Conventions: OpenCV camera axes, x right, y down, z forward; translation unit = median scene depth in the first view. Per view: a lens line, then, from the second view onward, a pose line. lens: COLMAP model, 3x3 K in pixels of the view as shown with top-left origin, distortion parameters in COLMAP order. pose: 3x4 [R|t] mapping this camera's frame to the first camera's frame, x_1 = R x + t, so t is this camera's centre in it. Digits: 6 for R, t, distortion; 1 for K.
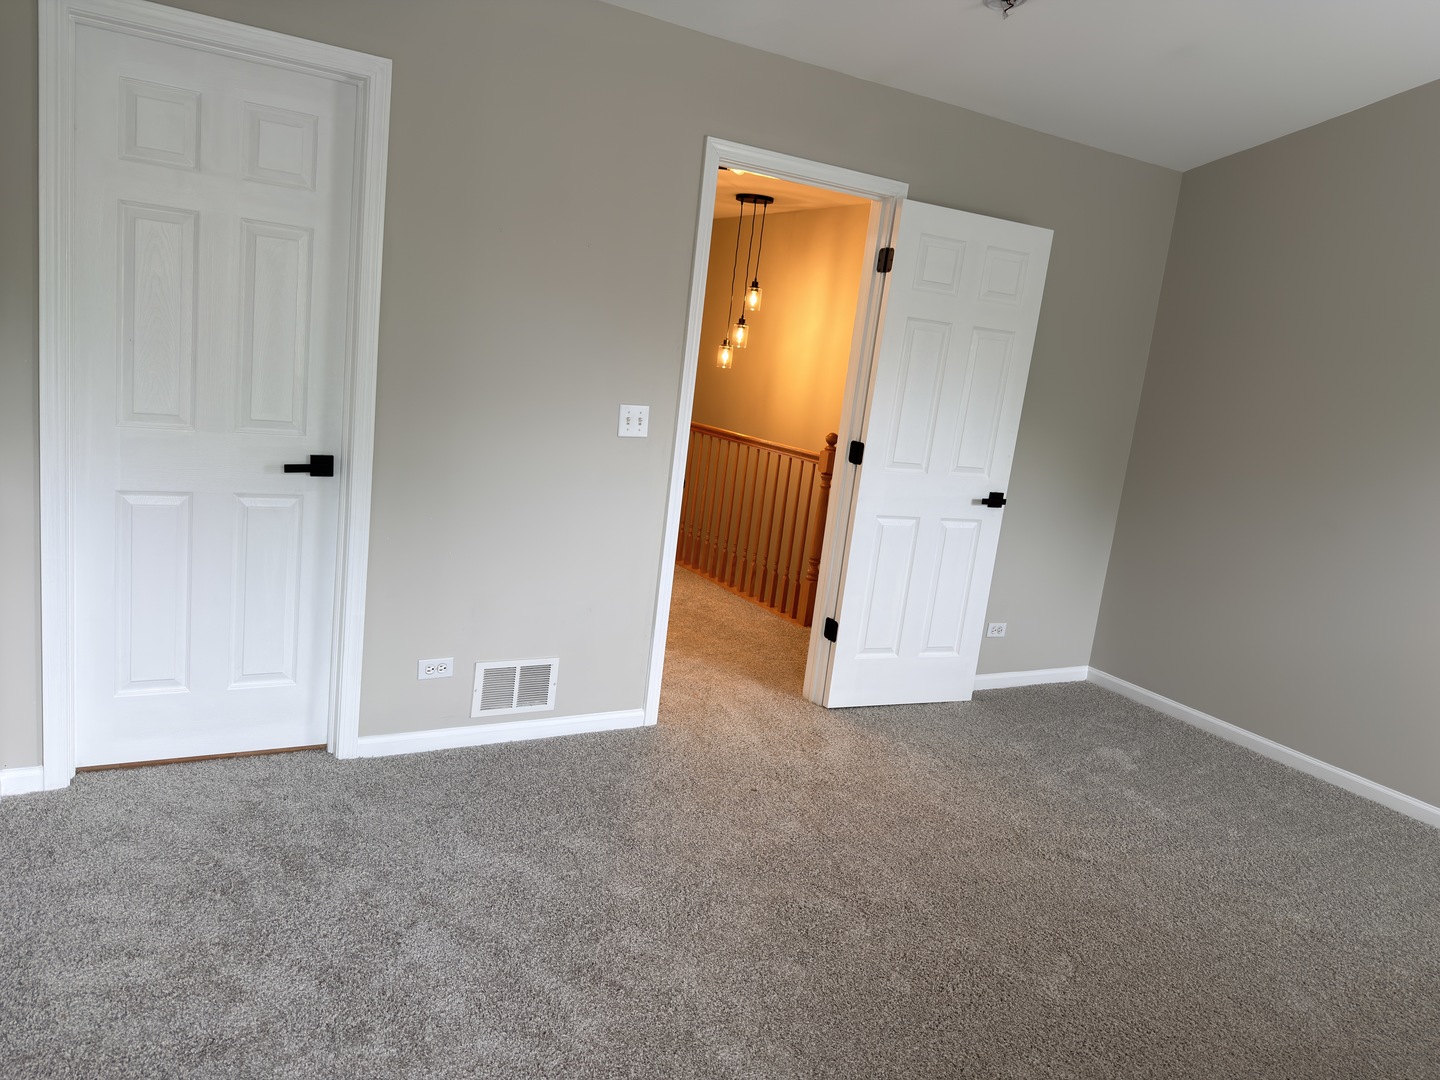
lens RADIAL K [[1007.3, 0, 717.3], [0, 1007.3, 537.5], [0, 0, 1]] dist [0.053828, -0.072361]
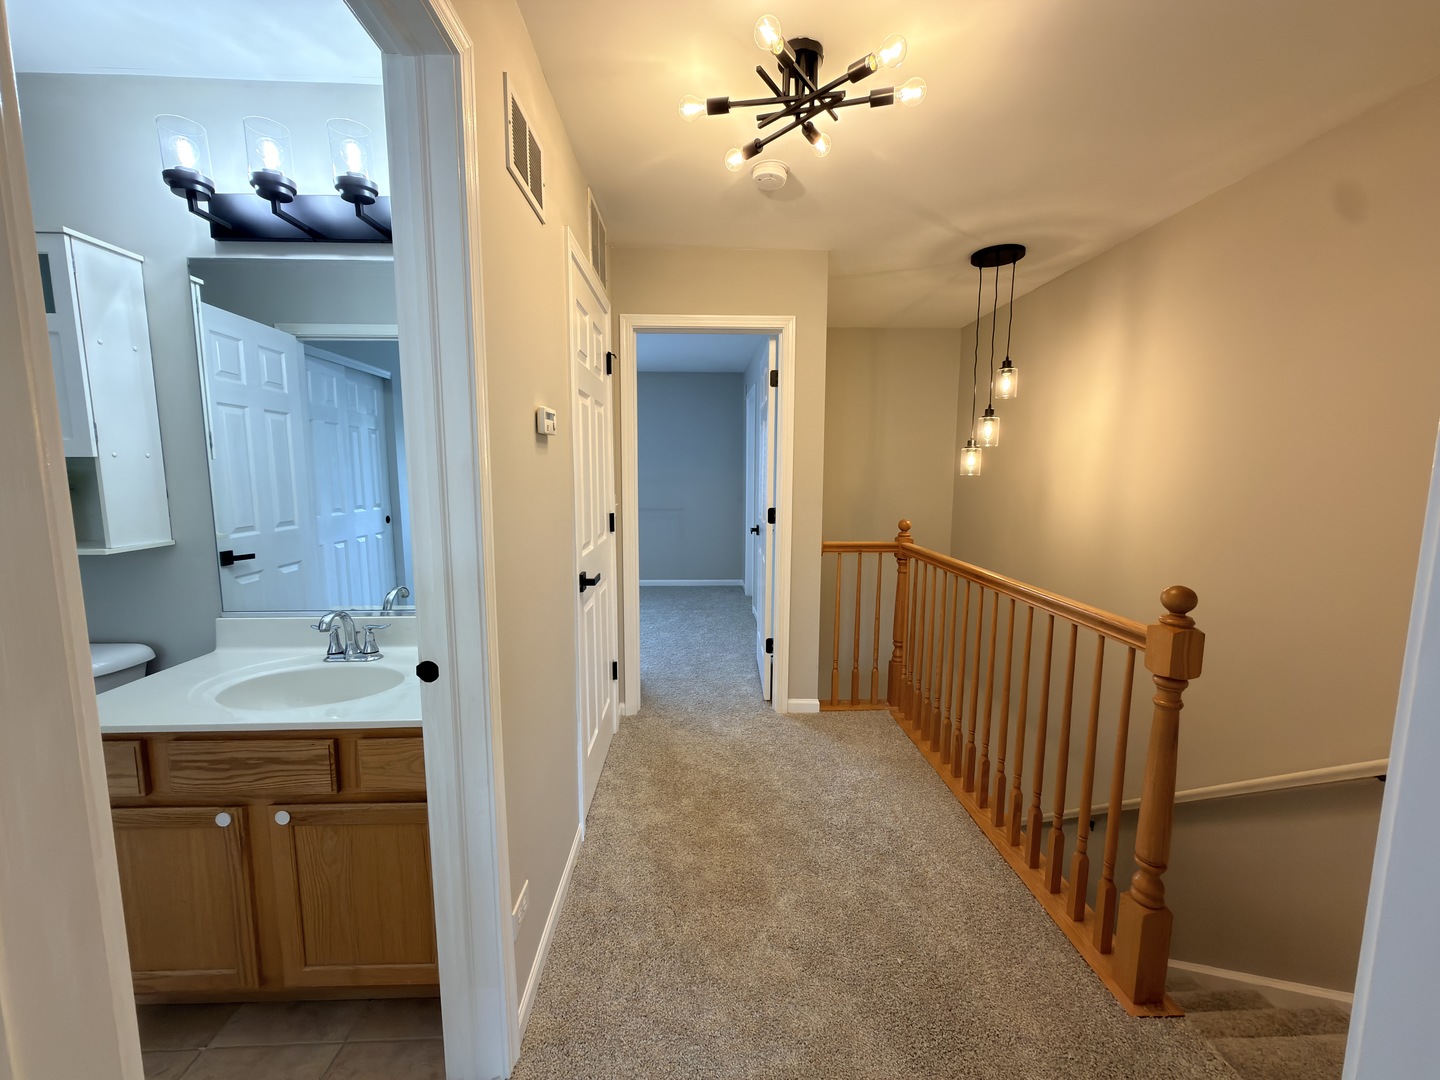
lens RADIAL K [[574.1, 0, 720.3], [0, 574.1, 537.1], [0, 0, 1]] dist [0.000779, 0.000060]
pose [[0.879492, -0.054630, -0.472767, 0.089992], [0.008391, 0.995015, -0.099367, -0.161239], [0.475839, 0.083426, 0.875567, 1.068378]]
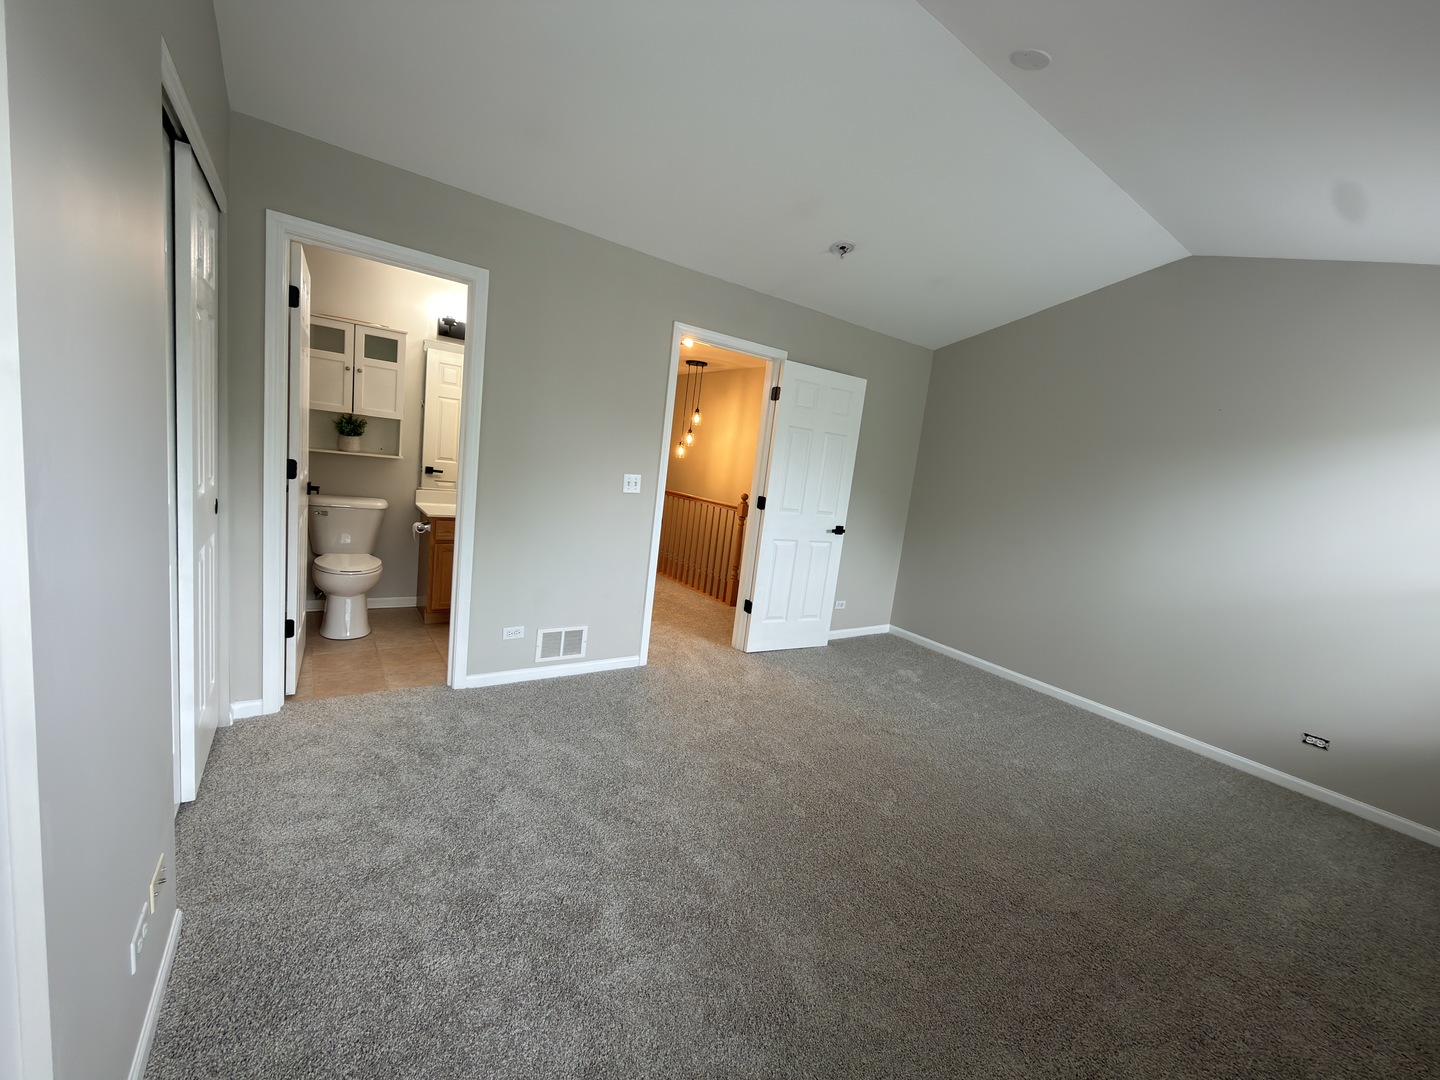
lens RADIAL K [[574.1, 0, 720.3], [0, 574.1, 537.1], [0, 0, 1]] dist [0.000779, 0.000060]
pose [[0.996503, -0.010773, 0.082856, -0.016940], [0.013941, 0.999190, -0.037753, 0.012597], [-0.082382, 0.038776, 0.995846, 0.029107]]
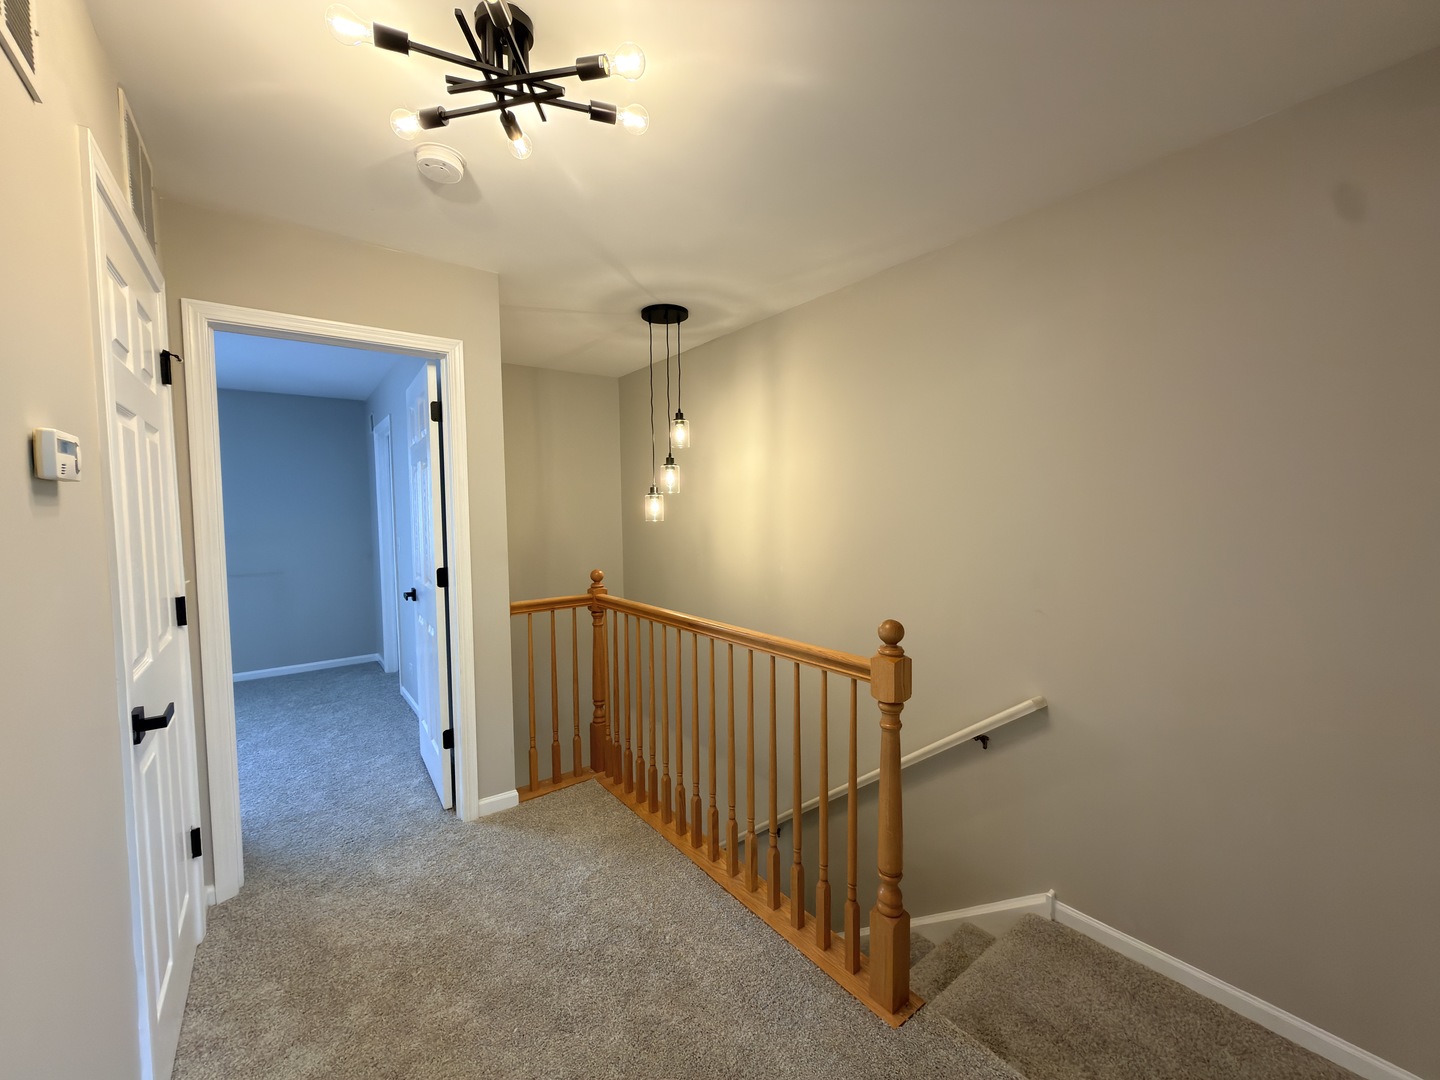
lens RADIAL K [[574.1, 0, 720.3], [0, 574.1, 537.1], [0, 0, 1]] dist [0.000779, 0.000060]
pose [[0.983355, -0.133494, 0.123256, -0.000220], [0.148276, 0.981668, -0.119759, -0.194599], [-0.105009, 0.136042, 0.985122, 1.128520]]
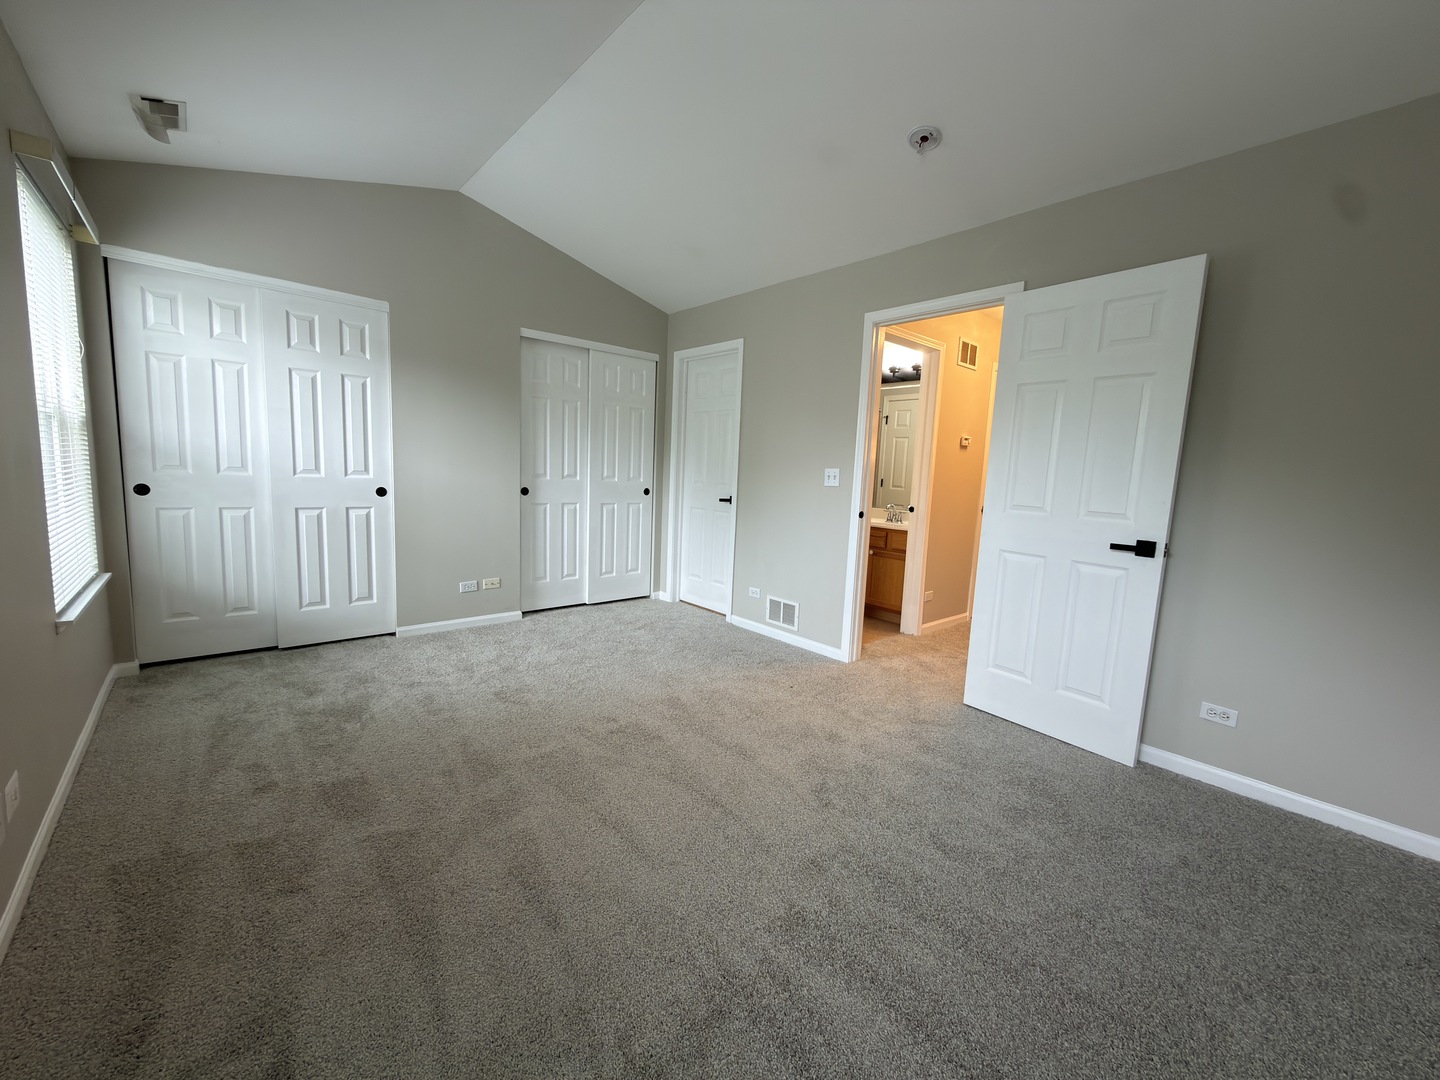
lens RADIAL K [[574.1, 0, 720.3], [0, 574.1, 537.1], [0, 0, 1]] dist [0.000779, 0.000060]
pose [[0.194444, 0.010261, -0.980860, 0.927750], [-0.203096, 0.978698, -0.030024, 0.063045], [0.959658, 0.205047, 0.192386, 0.657138]]
